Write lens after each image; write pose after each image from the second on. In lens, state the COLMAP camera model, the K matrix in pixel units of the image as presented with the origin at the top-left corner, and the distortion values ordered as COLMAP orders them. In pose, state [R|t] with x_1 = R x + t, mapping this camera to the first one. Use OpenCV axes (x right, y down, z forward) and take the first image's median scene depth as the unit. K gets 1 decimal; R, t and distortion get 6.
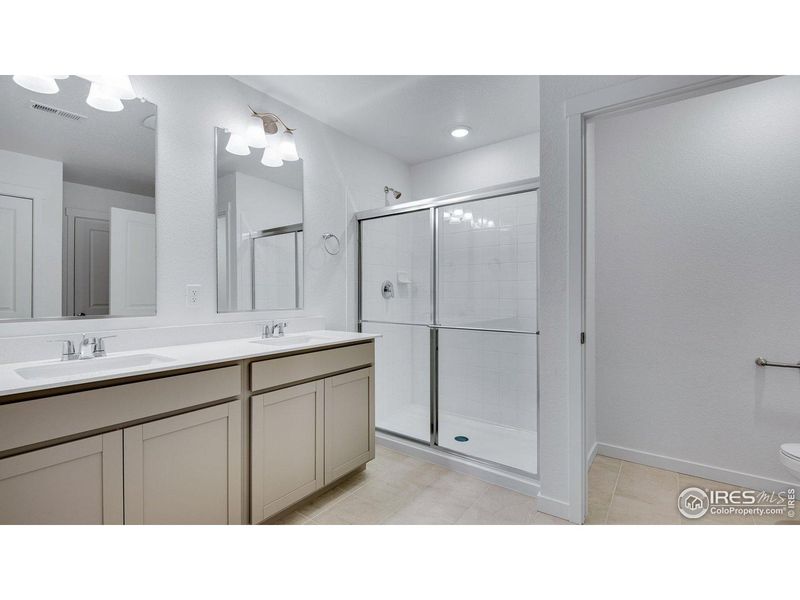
lens RADIAL K [[366.0, 0, 393.9], [0, 366.0, 302.4], [0, 0, 1]] dist [-0.001425, -0.000443]
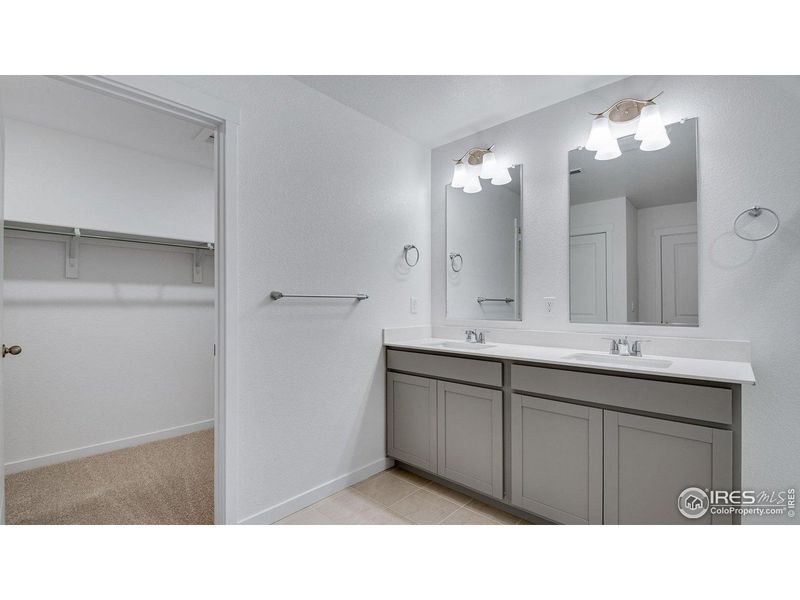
lens RADIAL K [[366.0, 0, 393.9], [0, 366.0, 302.4], [0, 0, 1]] dist [-0.001425, -0.000443]
pose [[-0.124699, -0.000610, -0.992194, 0.652291], [-0.018949, 0.999819, 0.001767, -0.021973], [0.992014, 0.019022, -0.124688, 0.605654]]
